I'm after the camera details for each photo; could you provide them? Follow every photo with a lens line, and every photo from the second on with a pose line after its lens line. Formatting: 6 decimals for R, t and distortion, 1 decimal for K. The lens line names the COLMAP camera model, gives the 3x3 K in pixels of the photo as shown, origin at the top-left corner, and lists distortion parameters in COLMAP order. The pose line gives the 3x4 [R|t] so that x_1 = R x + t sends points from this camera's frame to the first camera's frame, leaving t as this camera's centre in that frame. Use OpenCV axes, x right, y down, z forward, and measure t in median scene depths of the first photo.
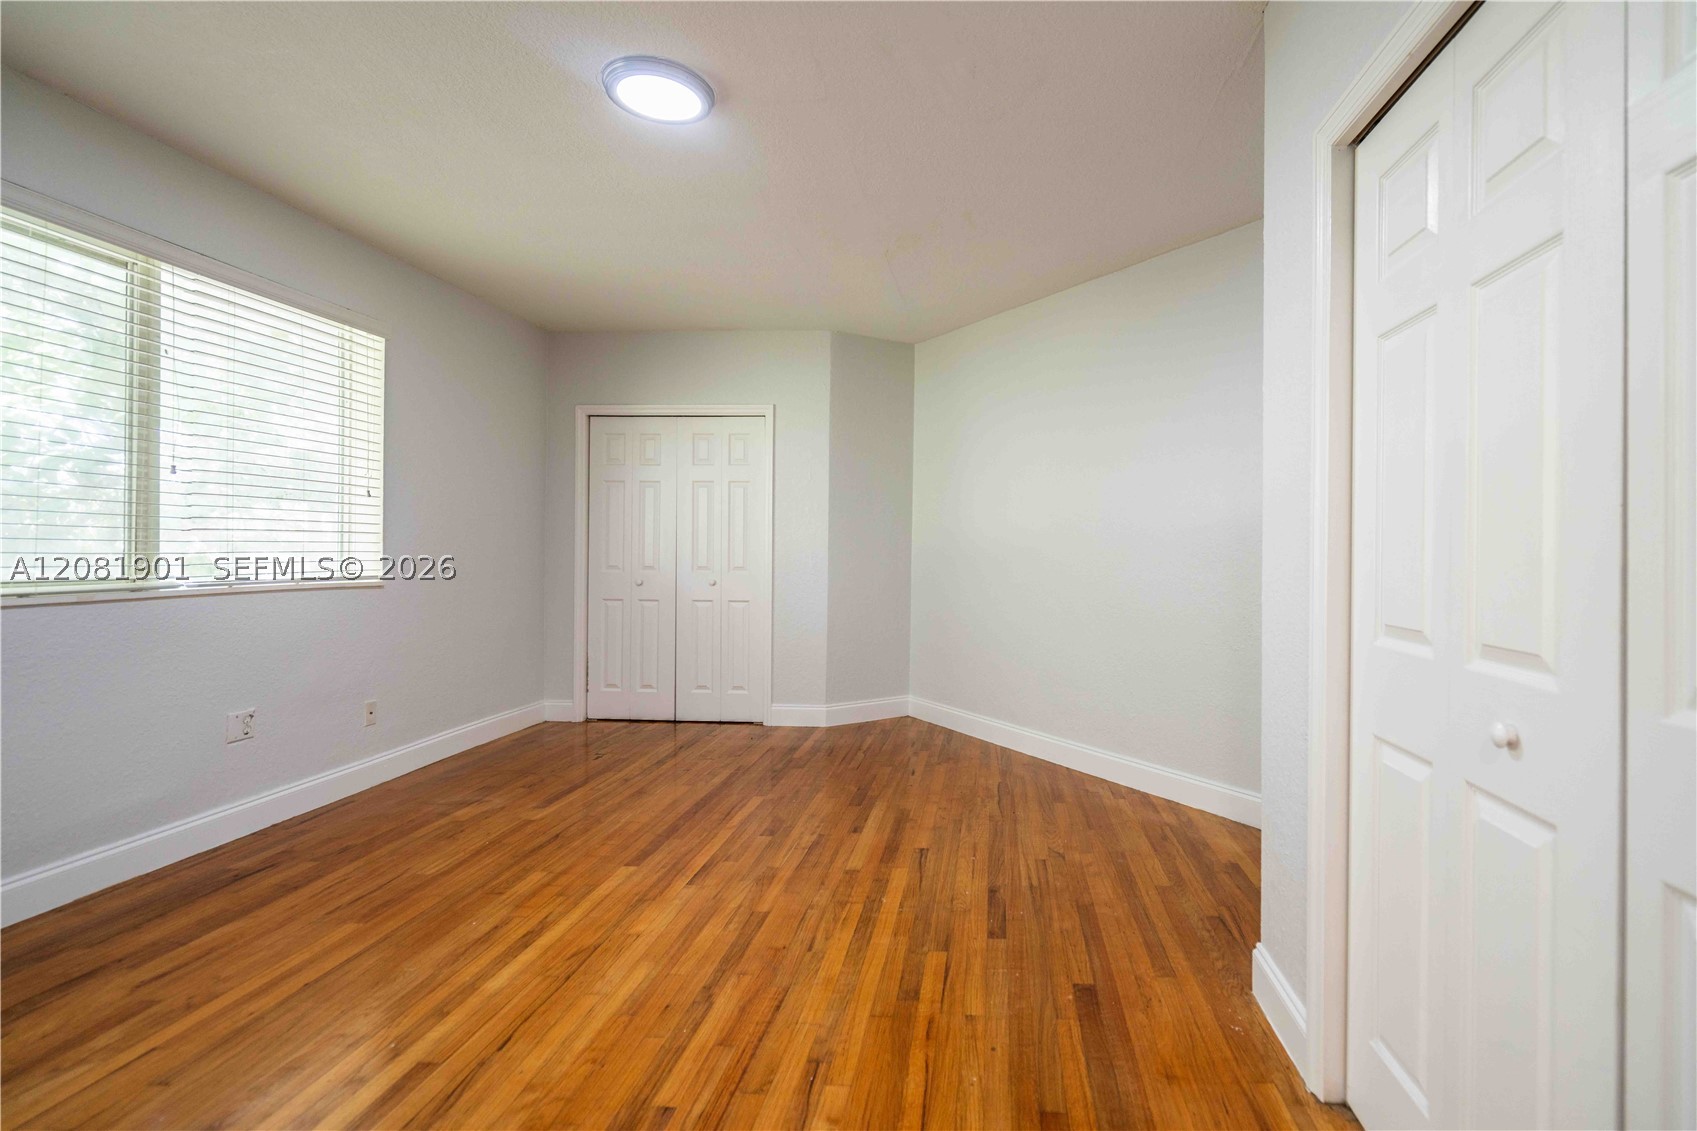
lens RADIAL K [[858.7, 0, 847.7], [0, 858.7, 558.2], [0, 0, 1]] dist [-0.004905, 0.000596]
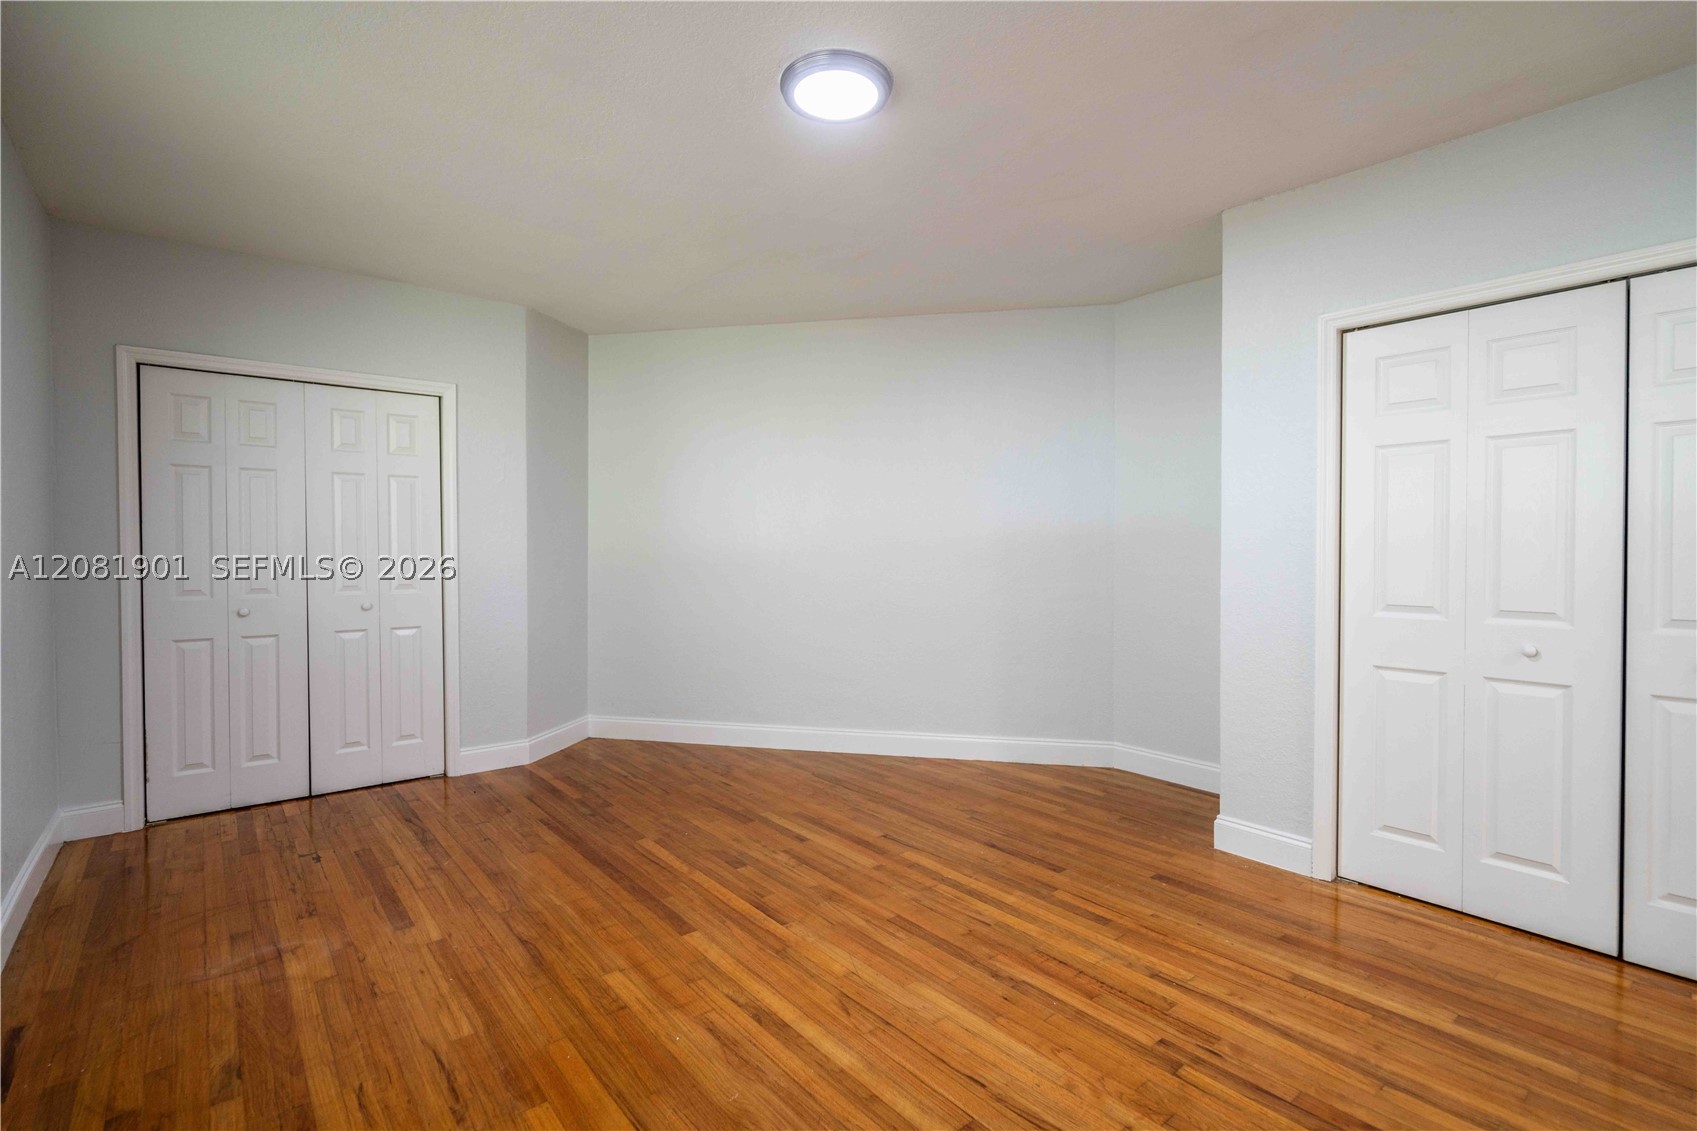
lens RADIAL K [[893.8, 0, 844.2], [0, 893.8, 562.7], [0, 0, 1]] dist [0.000419, -0.000024]
pose [[0.693192, -0.024703, 0.720330, -0.825438], [0.015830, 0.999693, 0.019051, -0.035065], [-0.720579, -0.001803, 0.693370, 0.265922]]
